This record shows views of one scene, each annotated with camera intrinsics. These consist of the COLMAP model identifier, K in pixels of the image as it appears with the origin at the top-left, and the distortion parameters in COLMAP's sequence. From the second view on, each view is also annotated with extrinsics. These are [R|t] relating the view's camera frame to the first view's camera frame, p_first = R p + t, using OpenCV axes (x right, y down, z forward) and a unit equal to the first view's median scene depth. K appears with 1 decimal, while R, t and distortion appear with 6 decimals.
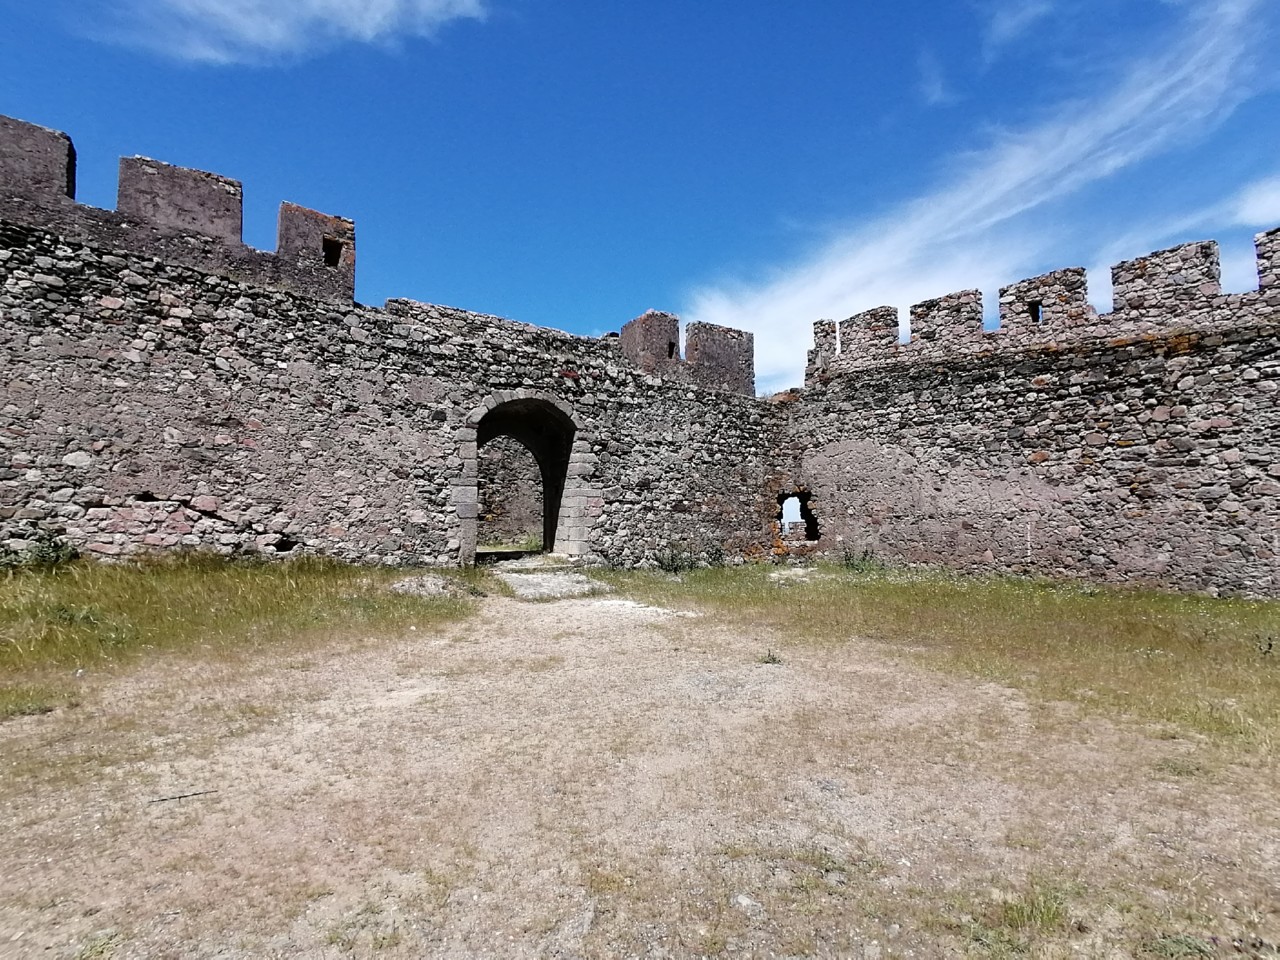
lens RADIAL K [[637.4, 0, 647.5], [0, 637.4, 477.1], [0, 0, 1]] dist [0.016163, -0.003898]
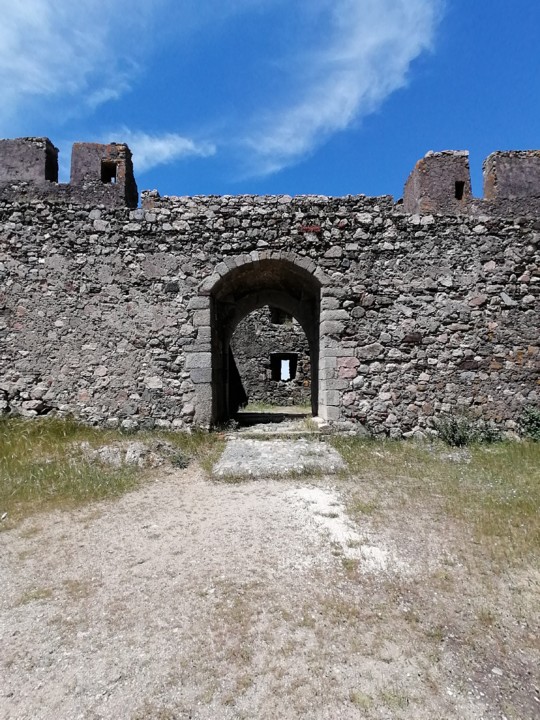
lens RADIAL K [[358.5, 0, 268.8], [0, 358.5, 361.3], [0, 0, 1]] dist [0.016163, -0.003898]
pose [[0.809039, -0.061483, -0.584531, 0.124957], [0.059282, 0.997978, -0.022919, 0.042509], [0.584758, -0.016110, 0.811048, 0.522501]]
